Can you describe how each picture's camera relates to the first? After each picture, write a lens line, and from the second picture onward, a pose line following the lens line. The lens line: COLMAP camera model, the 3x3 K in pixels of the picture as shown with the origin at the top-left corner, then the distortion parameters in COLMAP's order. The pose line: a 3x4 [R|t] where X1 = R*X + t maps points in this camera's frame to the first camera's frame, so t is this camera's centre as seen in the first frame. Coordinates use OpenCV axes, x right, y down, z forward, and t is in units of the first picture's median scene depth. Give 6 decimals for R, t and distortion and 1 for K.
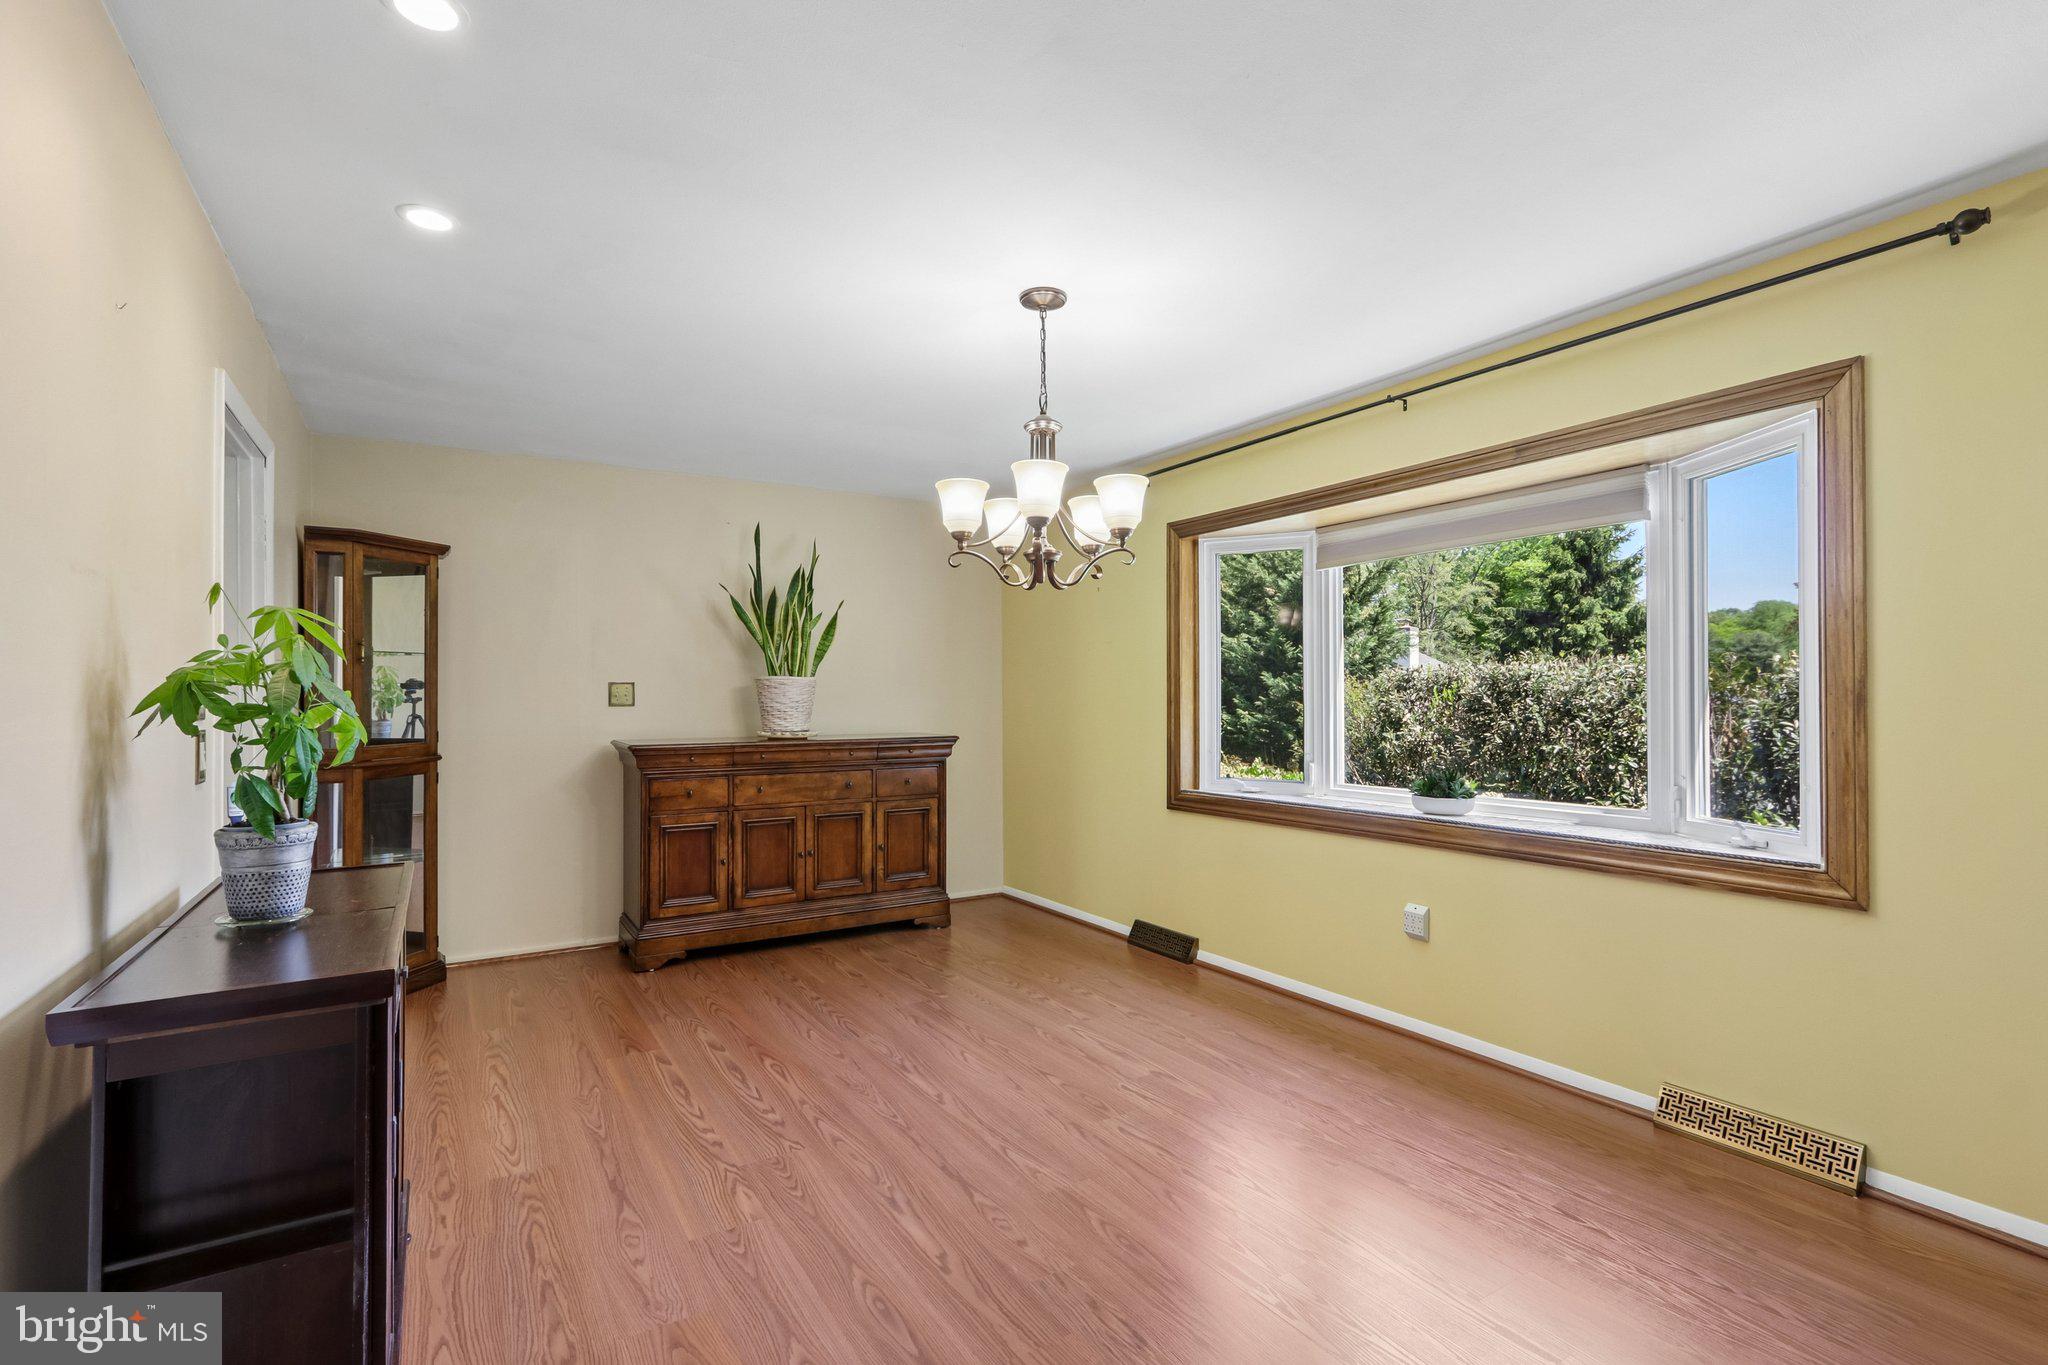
lens RADIAL K [[943.5, 0, 1022.4], [0, 943.5, 689.8], [0, 0, 1]] dist [0.000959, 0.001628]
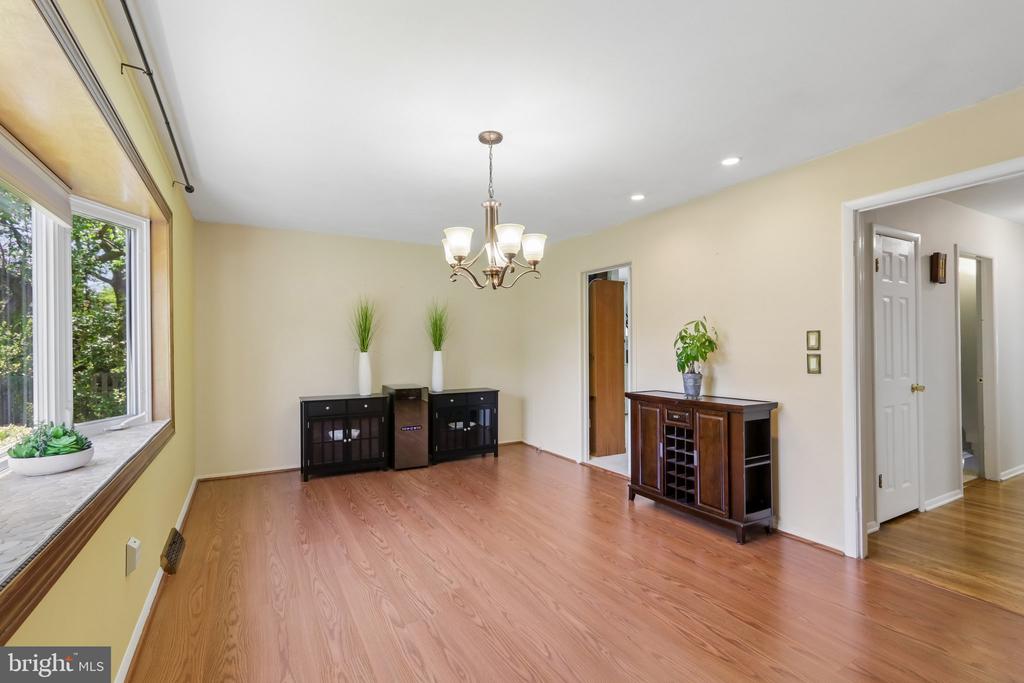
lens RADIAL K [[471.7, 0, 511.2], [0, 471.7, 345.1], [0, 0, 1]] dist [0.000959, 0.001628]
pose [[-0.998905, 0.011542, 0.045335, -0.056314], [0.011069, 0.999882, -0.010670, 0.017507], [-0.045453, -0.010156, -0.998915, 1.890037]]
